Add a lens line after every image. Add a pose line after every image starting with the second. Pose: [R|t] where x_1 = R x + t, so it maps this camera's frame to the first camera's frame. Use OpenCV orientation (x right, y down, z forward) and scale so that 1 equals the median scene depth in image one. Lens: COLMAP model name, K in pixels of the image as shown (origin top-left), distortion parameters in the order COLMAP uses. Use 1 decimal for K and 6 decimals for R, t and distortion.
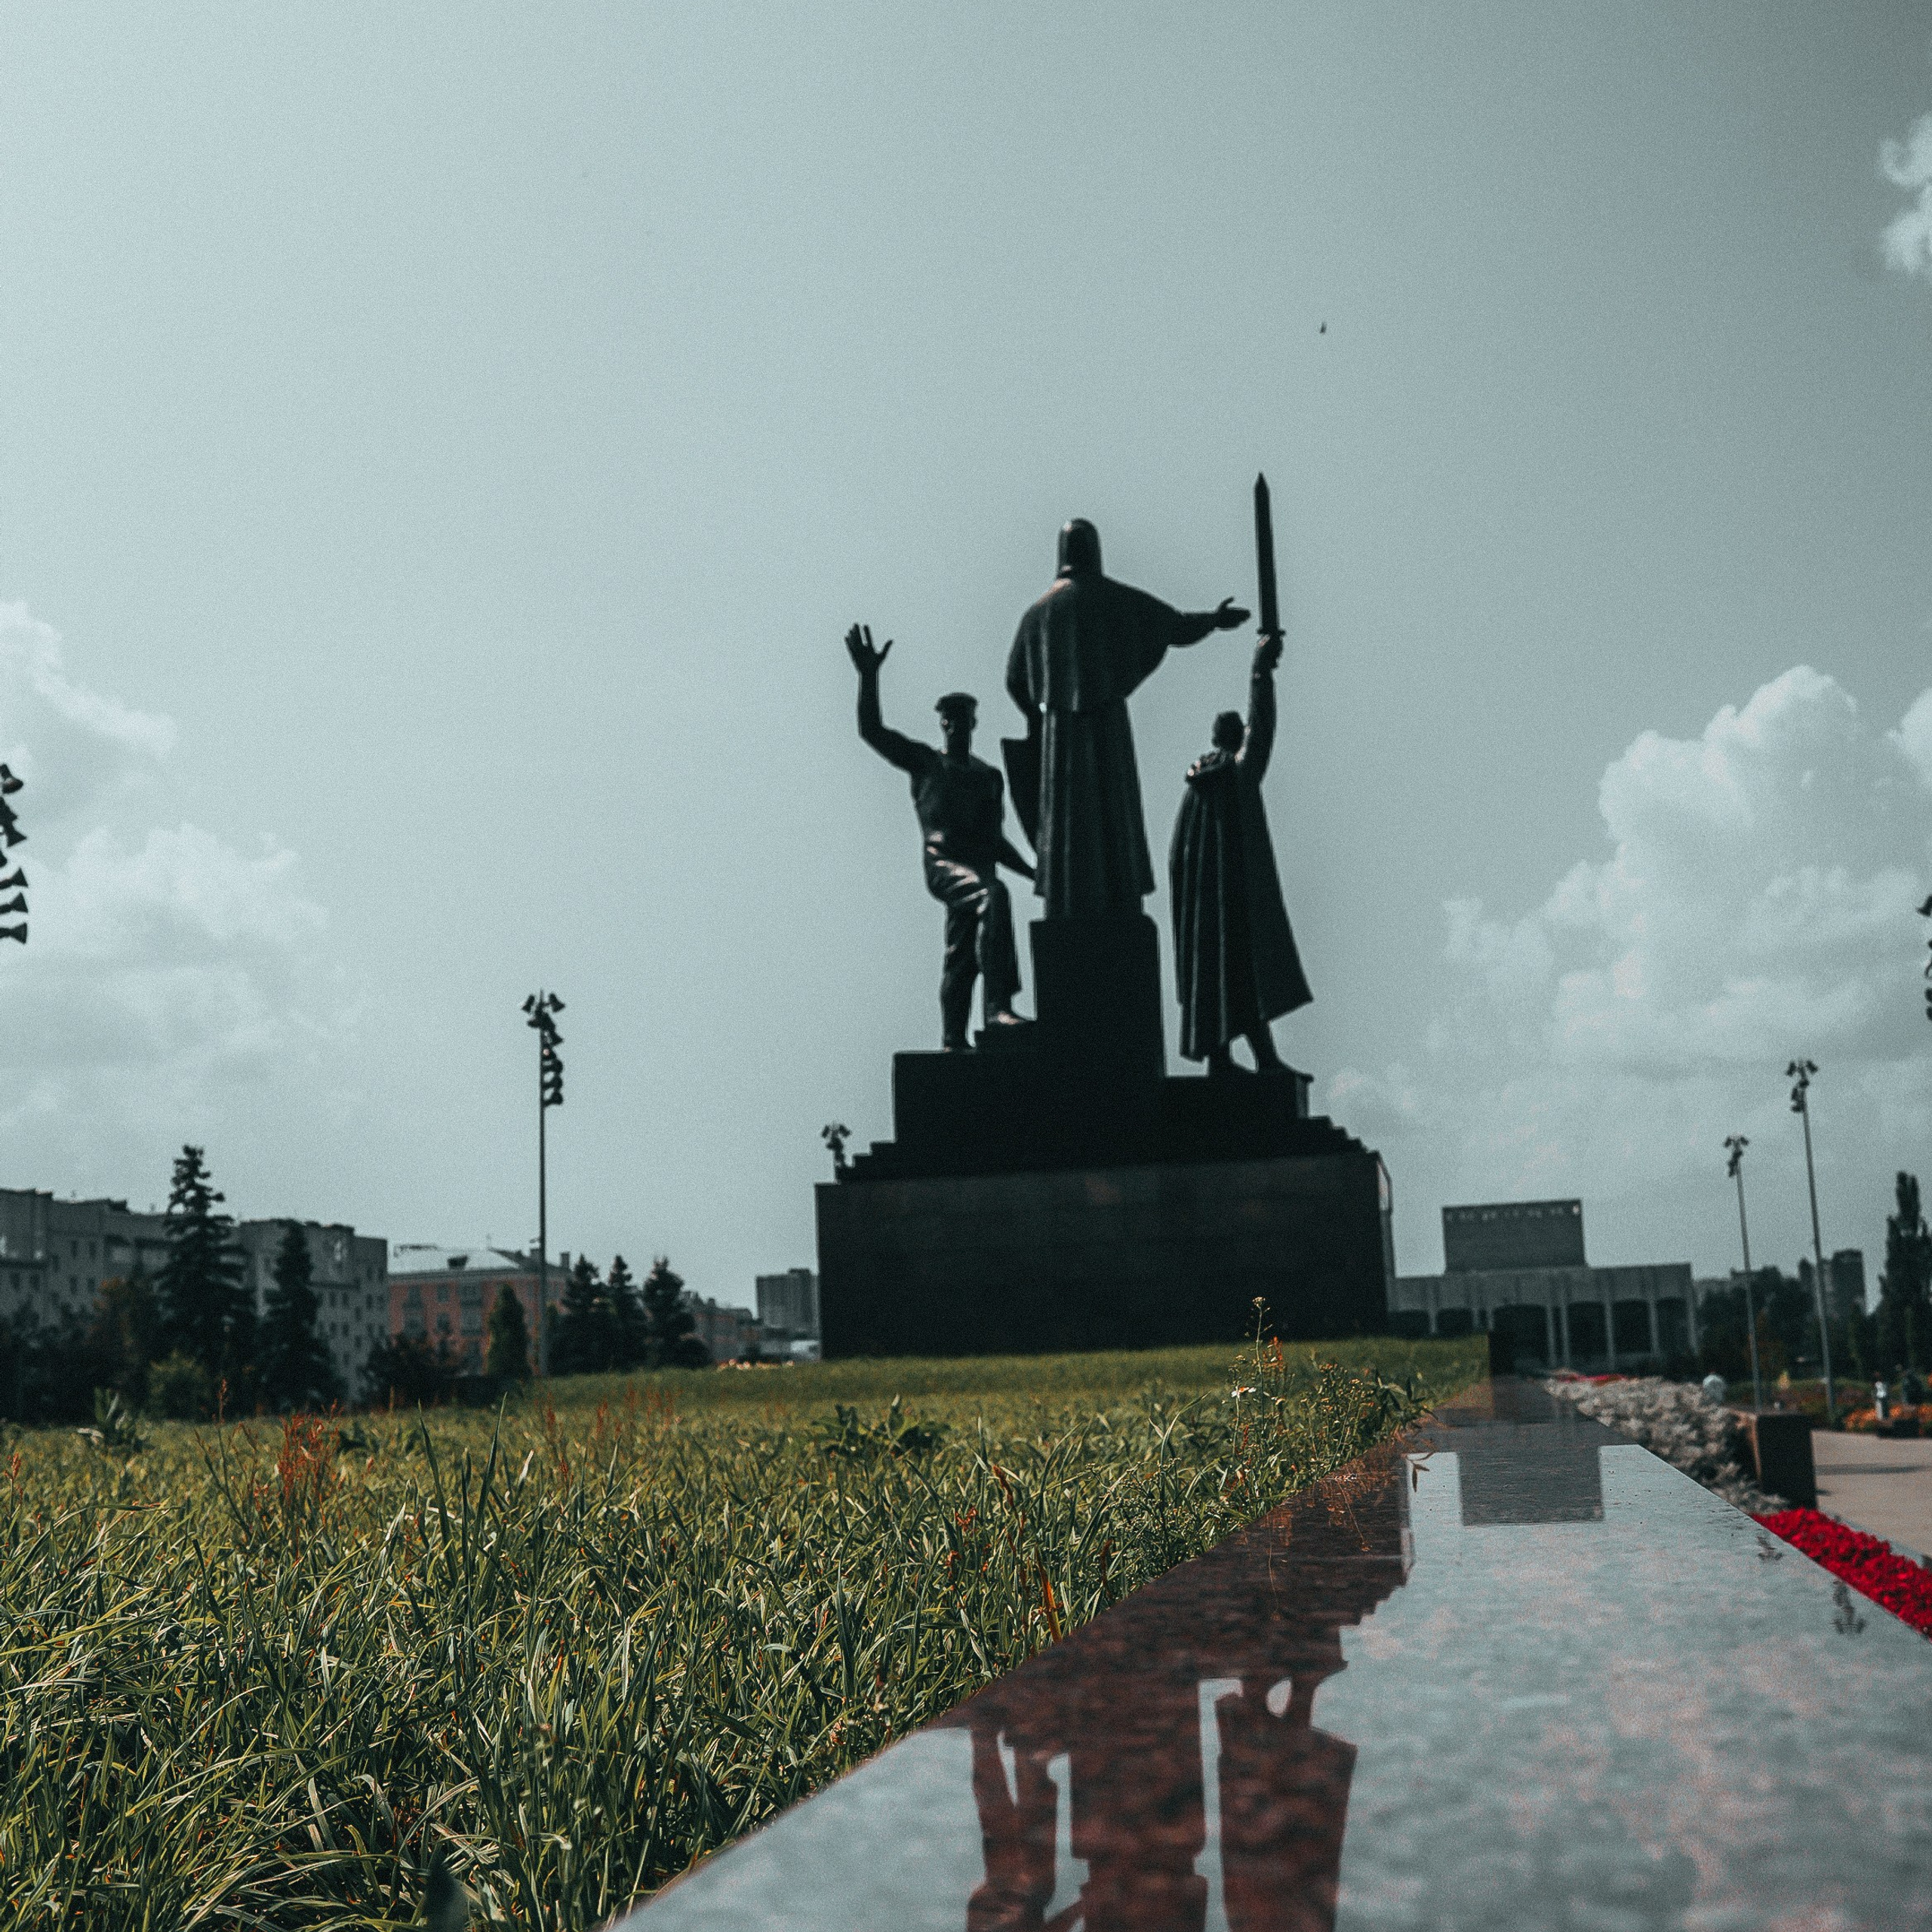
lens RADIAL K [[2691.3, 0, 989.4], [0, 2691.3, 972.3], [0, 0, 1]] dist [-0.034239, 0.129113]
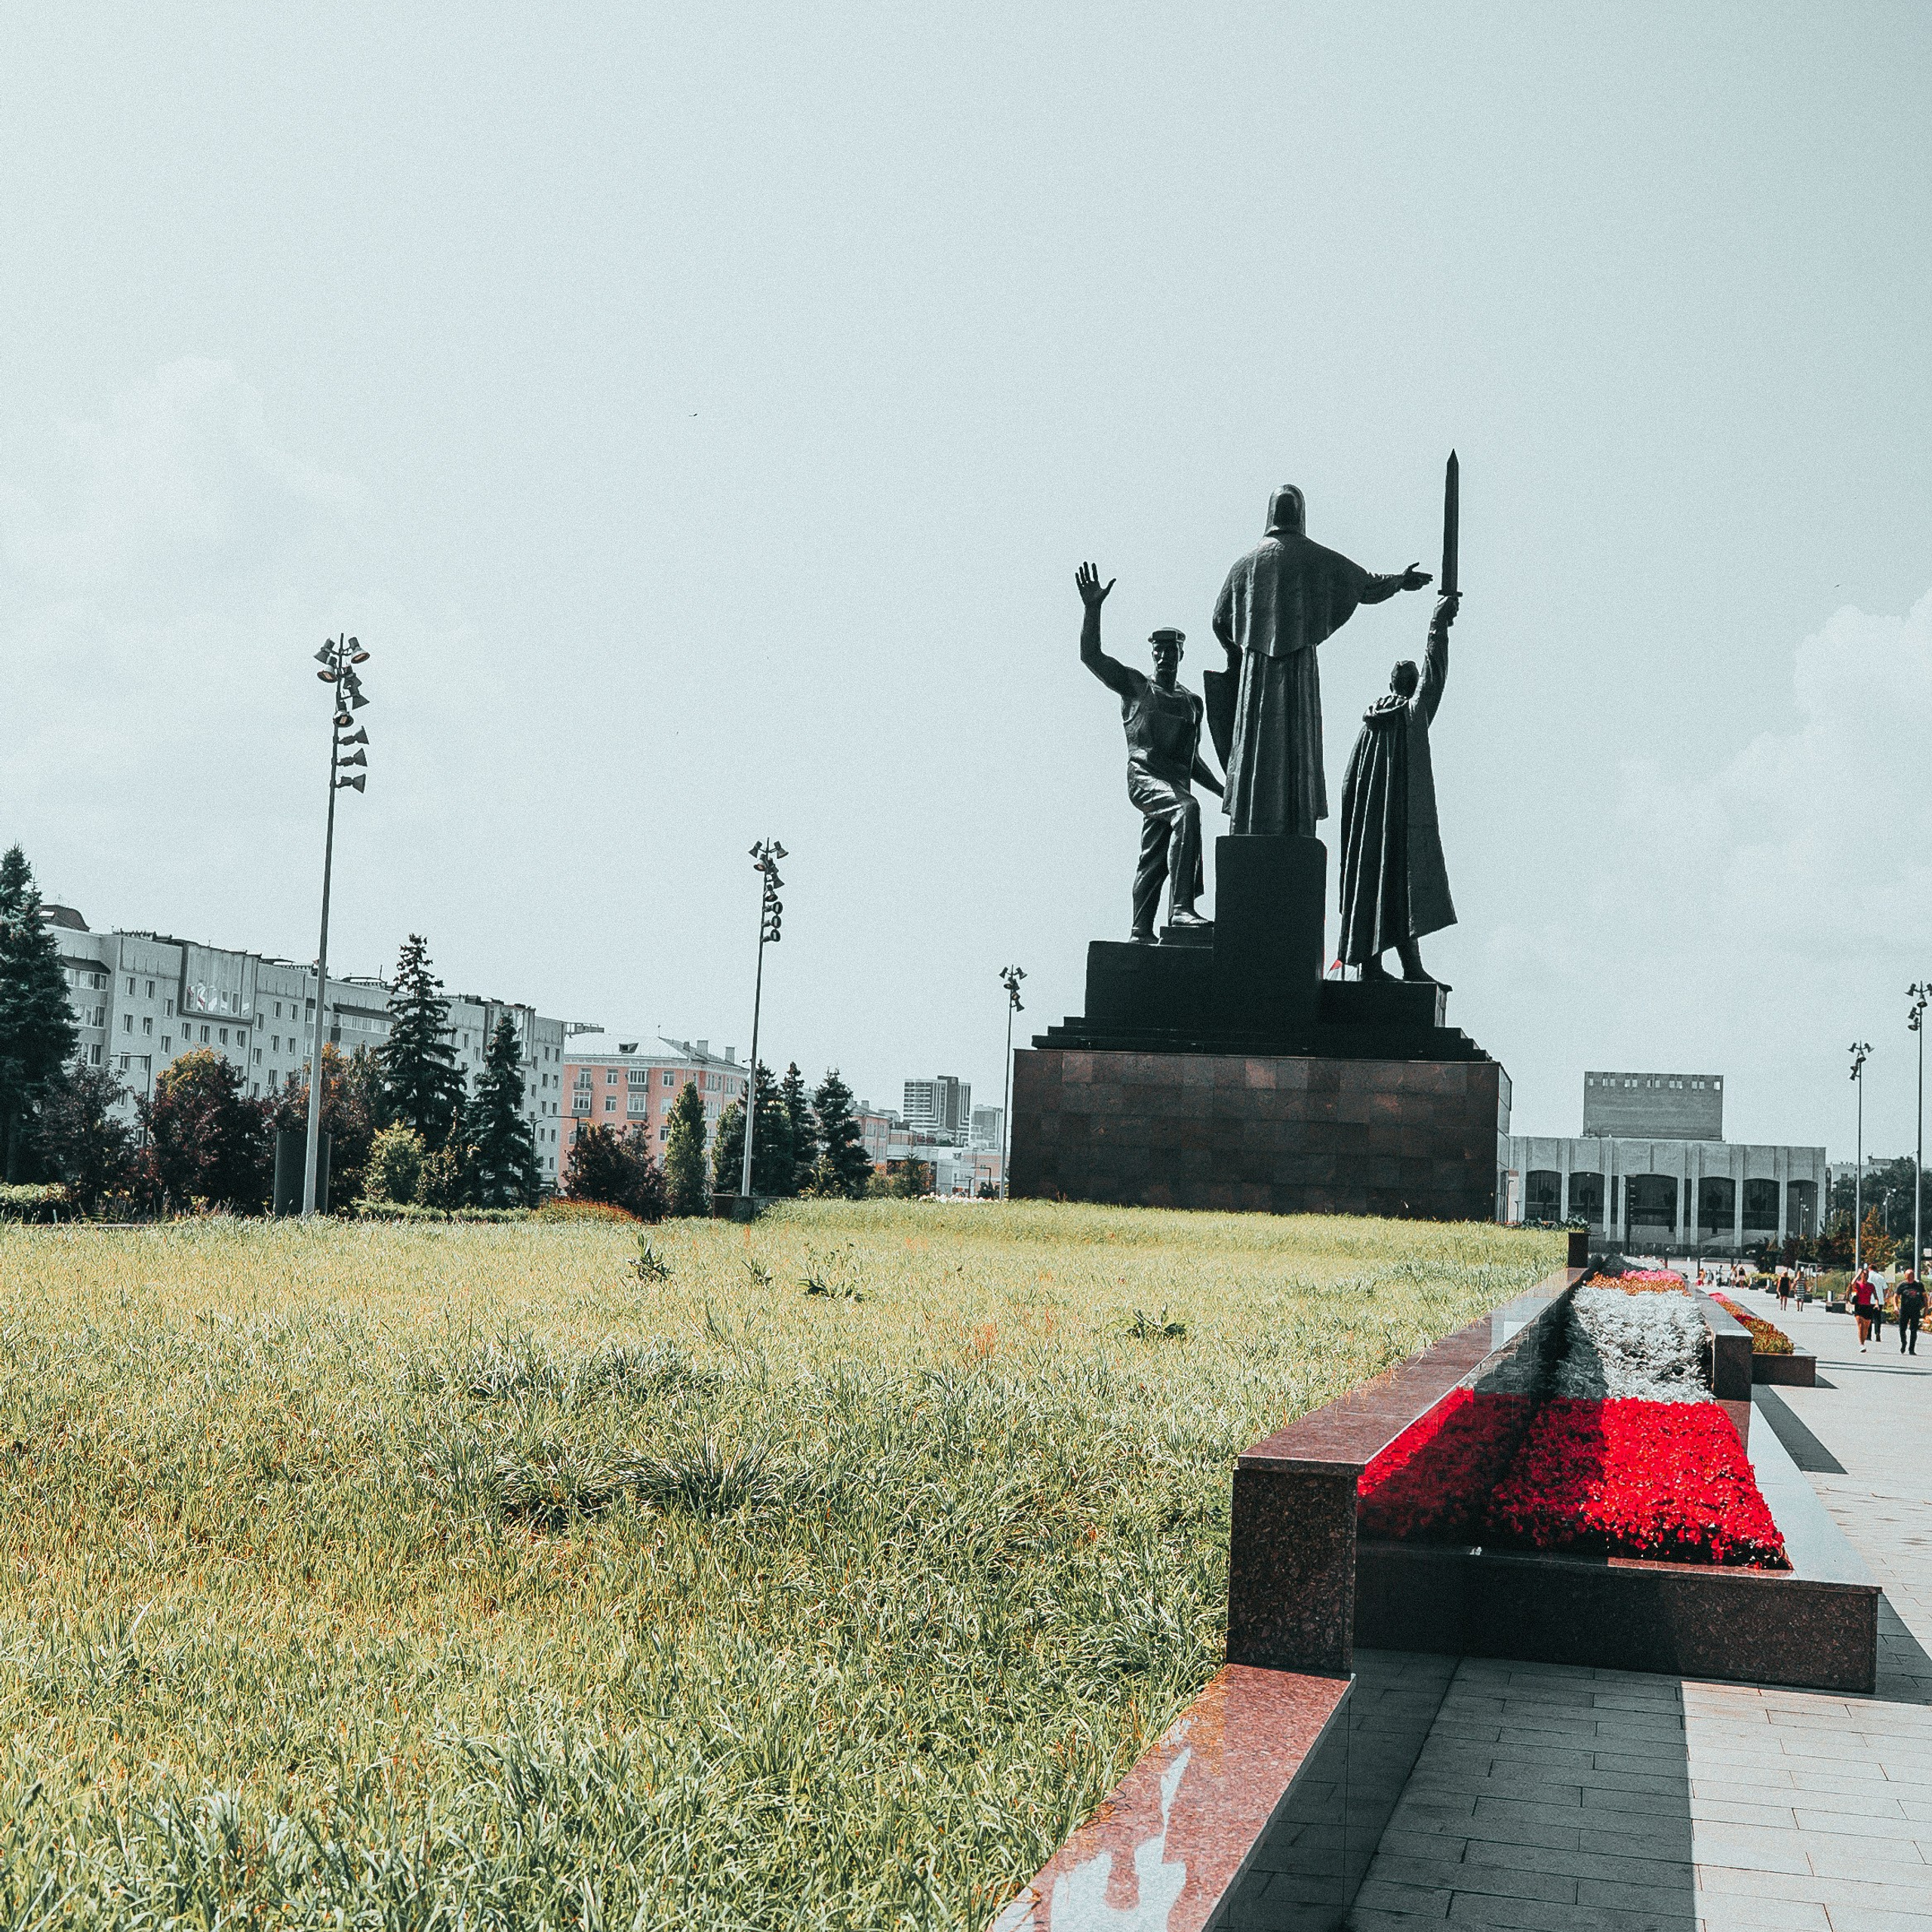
lens RADIAL K [[2884.1, 0, 975.1], [0, 2884.1, 958.6], [0, 0, 1]] dist [-0.023018, 0.179328]
pose [[0.995317, 0.081375, -0.052168, -0.018318], [-0.077207, 0.994001, 0.077471, -0.052213], [0.058159, -0.073081, 0.995629, -0.228916]]
